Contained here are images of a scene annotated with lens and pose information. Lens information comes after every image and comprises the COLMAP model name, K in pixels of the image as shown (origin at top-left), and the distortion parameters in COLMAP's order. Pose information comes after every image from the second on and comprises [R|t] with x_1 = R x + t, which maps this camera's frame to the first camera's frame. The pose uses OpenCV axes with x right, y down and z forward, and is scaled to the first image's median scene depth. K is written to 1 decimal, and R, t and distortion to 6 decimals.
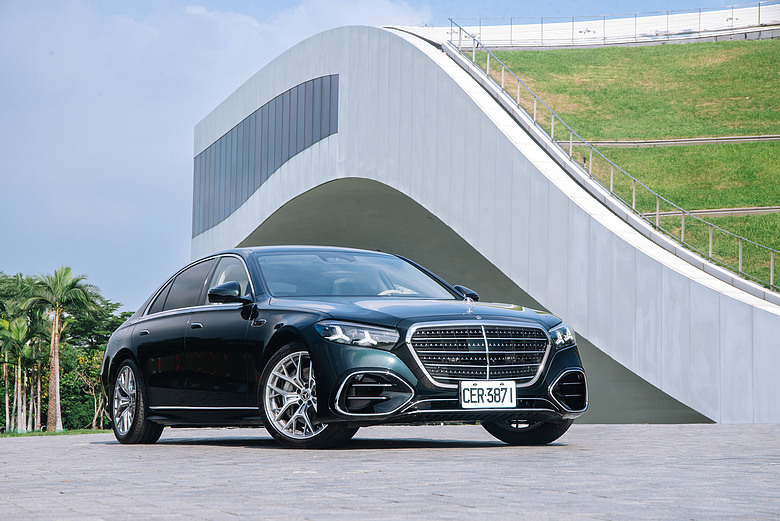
lens RADIAL K [[1724.9, 0, 376.5], [0, 1724.9, 291.3], [0, 0, 1]] dist [0.468721, 0.000000]
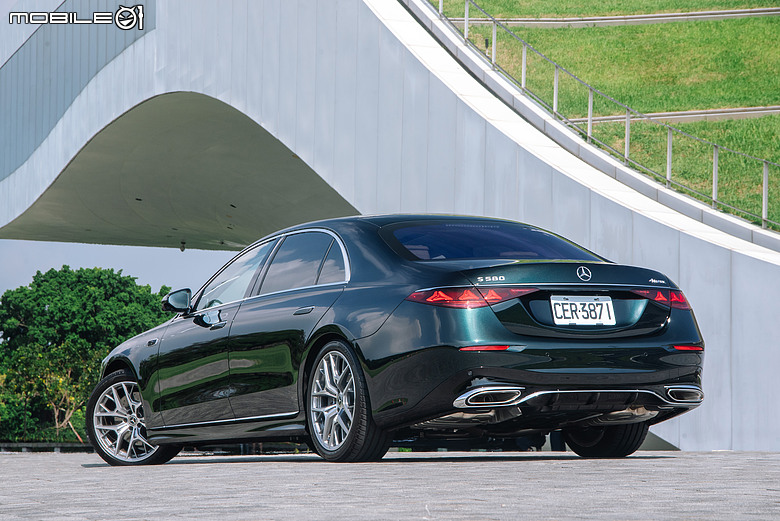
lens RADIAL K [[1953.7, 0, 394.1], [0, 1953.7, 287.7], [0, 0, 1]] dist [0.614943, 0.000000]
pose [[0.999515, 0.001343, 0.031118, 0.067693], [-0.001247, 0.999994, -0.003081, 0.020003], [-0.031122, 0.003041, 0.999511, 0.285993]]
